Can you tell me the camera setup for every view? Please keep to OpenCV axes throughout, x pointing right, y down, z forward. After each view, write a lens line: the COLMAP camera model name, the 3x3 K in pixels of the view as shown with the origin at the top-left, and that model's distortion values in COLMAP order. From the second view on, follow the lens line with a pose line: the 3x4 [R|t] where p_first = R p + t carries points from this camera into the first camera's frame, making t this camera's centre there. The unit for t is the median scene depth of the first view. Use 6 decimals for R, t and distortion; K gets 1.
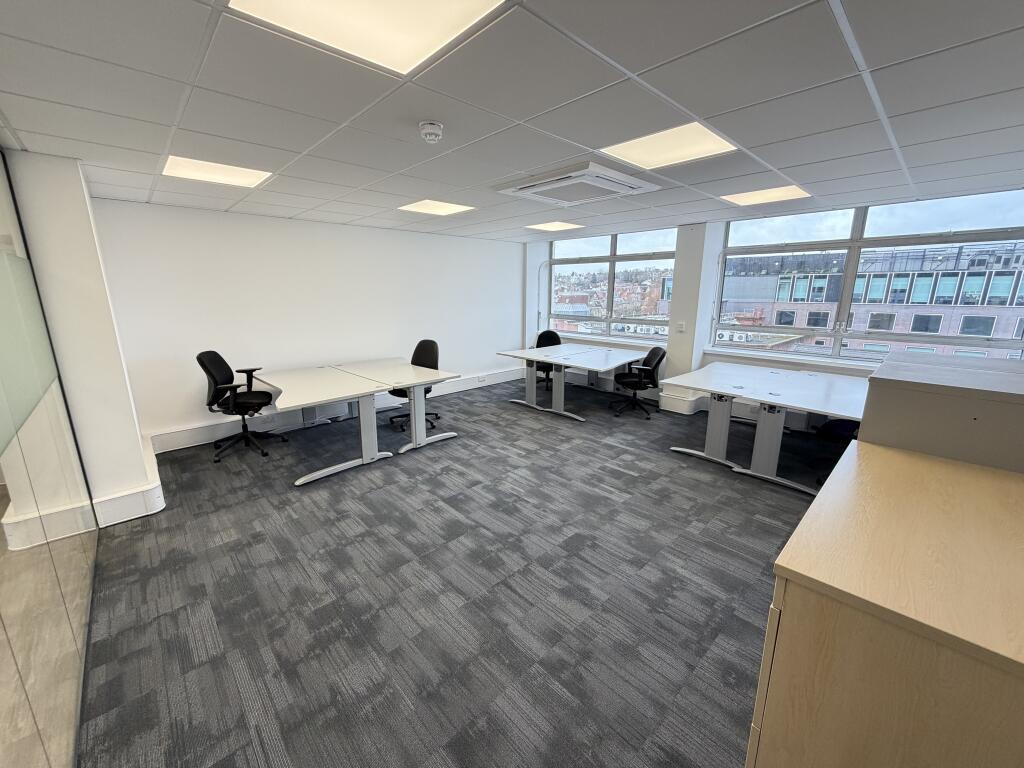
lens RADIAL K [[407.0, 0, 513.0], [0, 407.0, 377.6], [0, 0, 1]] dist [0.002474, -0.000288]
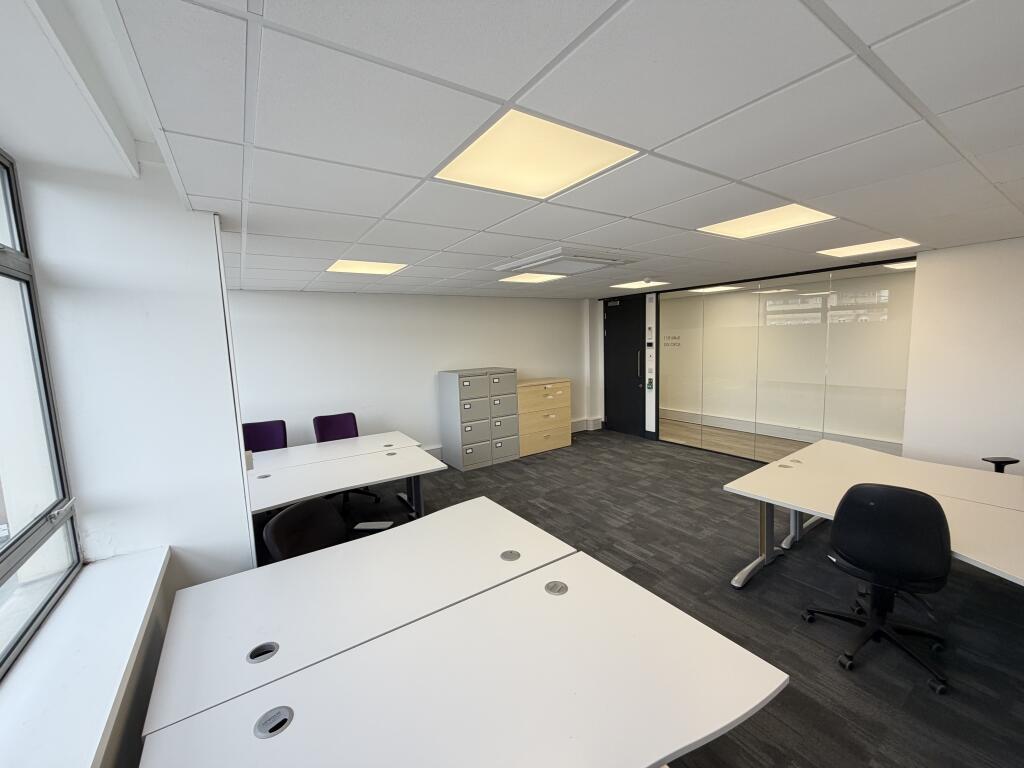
lens RADIAL K [[407.0, 0, 514.1], [0, 407.0, 386.1], [0, 0, 1]] dist [0.002474, -0.000288]
pose [[-0.985630, 0.016937, 0.168065, 0.094714], [0.070799, 0.944769, 0.320000, -0.442610], [-0.153363, 0.327300, -0.932392, 1.896019]]
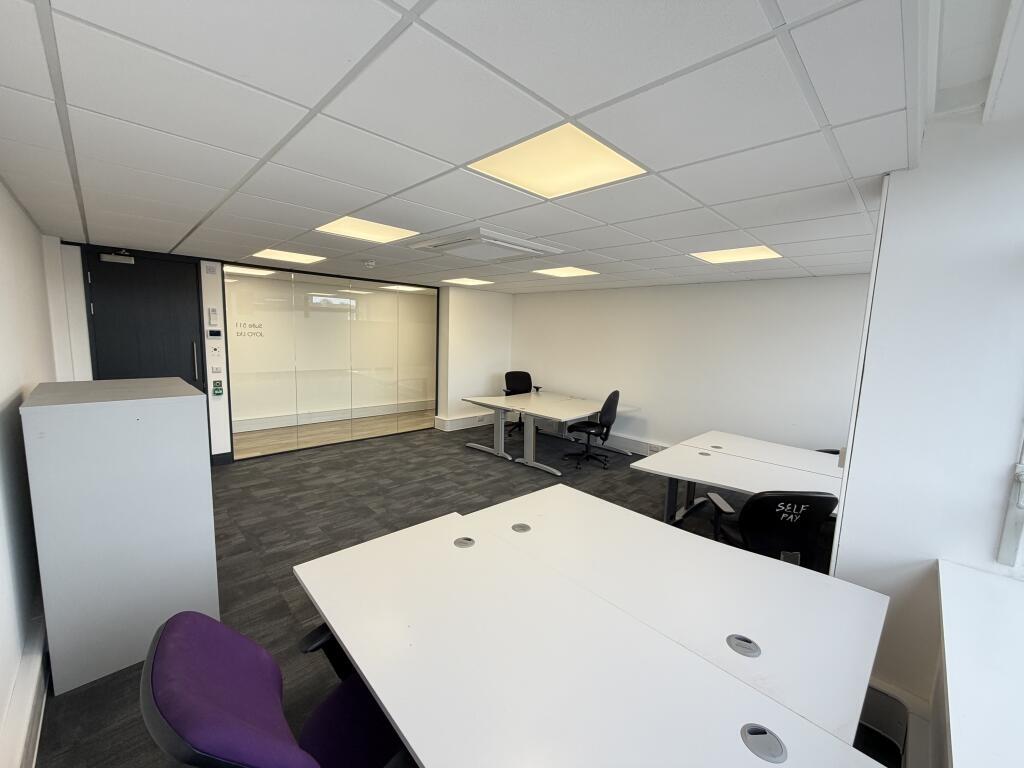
lens RADIAL K [[407.0, 0, 510.0], [0, 407.0, 382.1], [0, 0, 1]] dist [0.002474, -0.000288]
pose [[0.023829, 0.121186, -0.992344, 1.106158], [-0.246342, 0.962730, 0.111655, -0.225873], [0.968890, 0.241796, 0.052794, 0.951180]]
